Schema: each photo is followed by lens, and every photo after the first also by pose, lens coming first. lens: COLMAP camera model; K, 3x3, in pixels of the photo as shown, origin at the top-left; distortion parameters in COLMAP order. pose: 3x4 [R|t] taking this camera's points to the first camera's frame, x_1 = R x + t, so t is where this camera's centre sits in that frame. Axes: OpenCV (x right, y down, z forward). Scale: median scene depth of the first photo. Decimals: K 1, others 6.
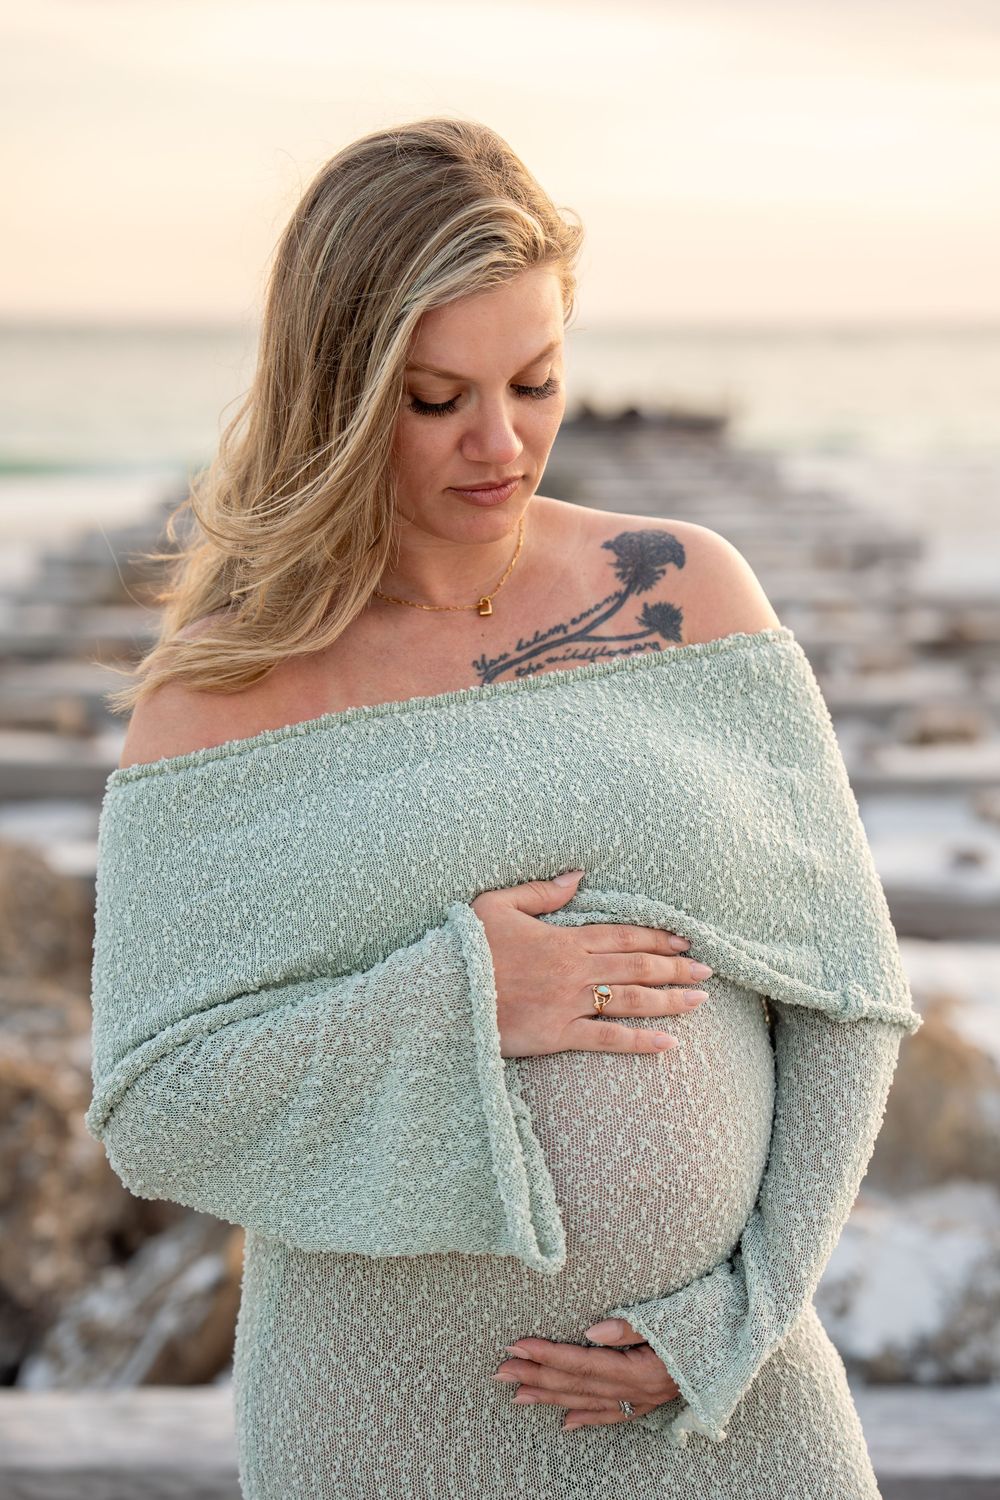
lens RADIAL K [[3083.8, 0, 499.2], [0, 3083.8, 747.4], [0, 0, 1]] dist [0.093806, 0.000000]
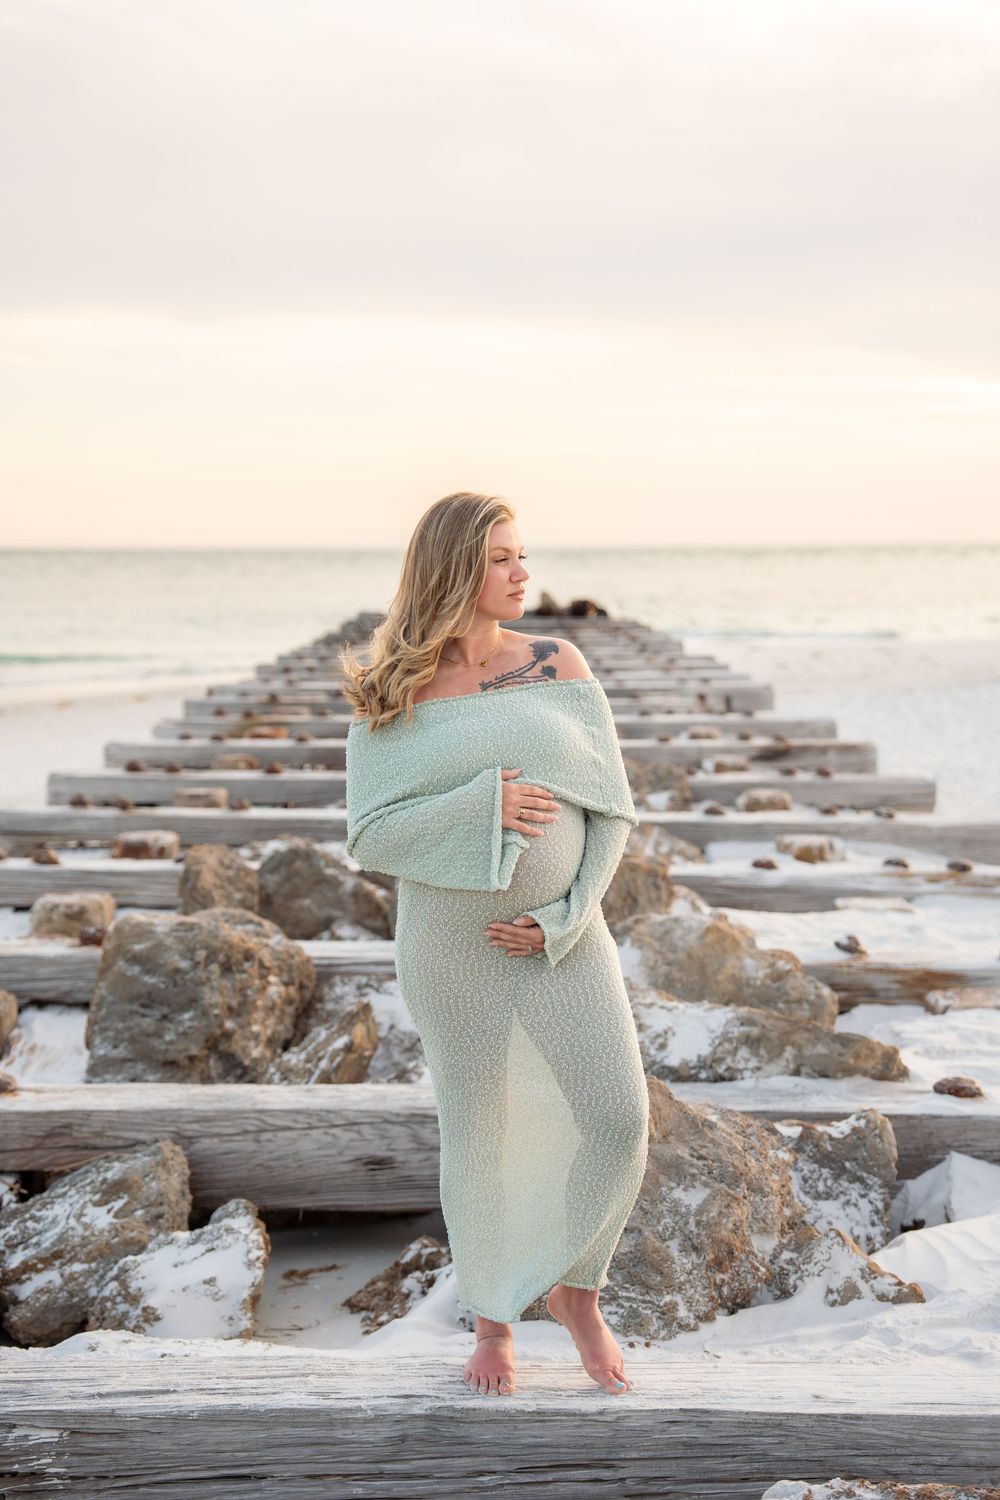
lens RADIAL K [[2285.3, 0, 500.3], [0, 2285.3, 750.3], [0, 0, 1]] dist [-0.011268, 0.000000]
pose [[0.999878, 0.014993, -0.004482, 0.020086], [-0.015194, 0.998702, -0.048612, 0.129333], [0.003748, 0.048675, 0.998808, -1.035359]]
